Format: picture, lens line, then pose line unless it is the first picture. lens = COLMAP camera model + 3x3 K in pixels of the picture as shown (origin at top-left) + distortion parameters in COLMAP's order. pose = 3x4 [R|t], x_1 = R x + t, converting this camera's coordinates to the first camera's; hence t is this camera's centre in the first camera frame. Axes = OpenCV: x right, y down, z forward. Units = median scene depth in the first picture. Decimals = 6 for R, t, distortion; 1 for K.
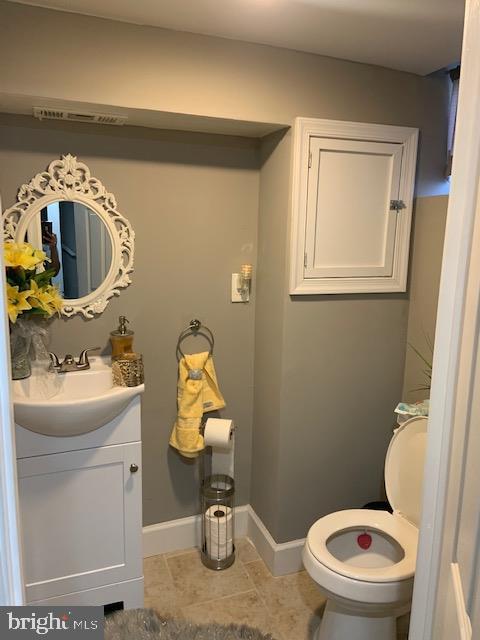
lens RADIAL K [[479.3, 0, 244.0], [0, 479.3, 316.6], [0, 0, 1]] dist [0.082543, -0.085762]
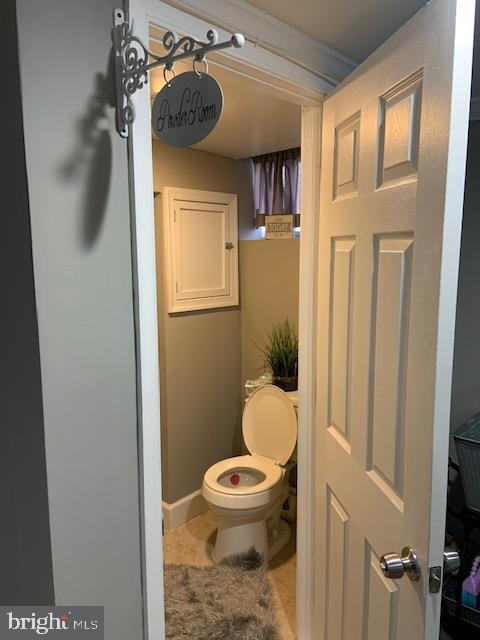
lens RADIAL K [[479.3, 0, 236.3], [0, 479.3, 320.7], [0, 0, 1]] dist [0.082543, -0.085762]
pose [[0.894351, -0.089016, 0.438421, -0.323592], [0.104214, 0.994498, -0.010668, 0.010576], [-0.435059, 0.055231, 0.898706, -0.297191]]
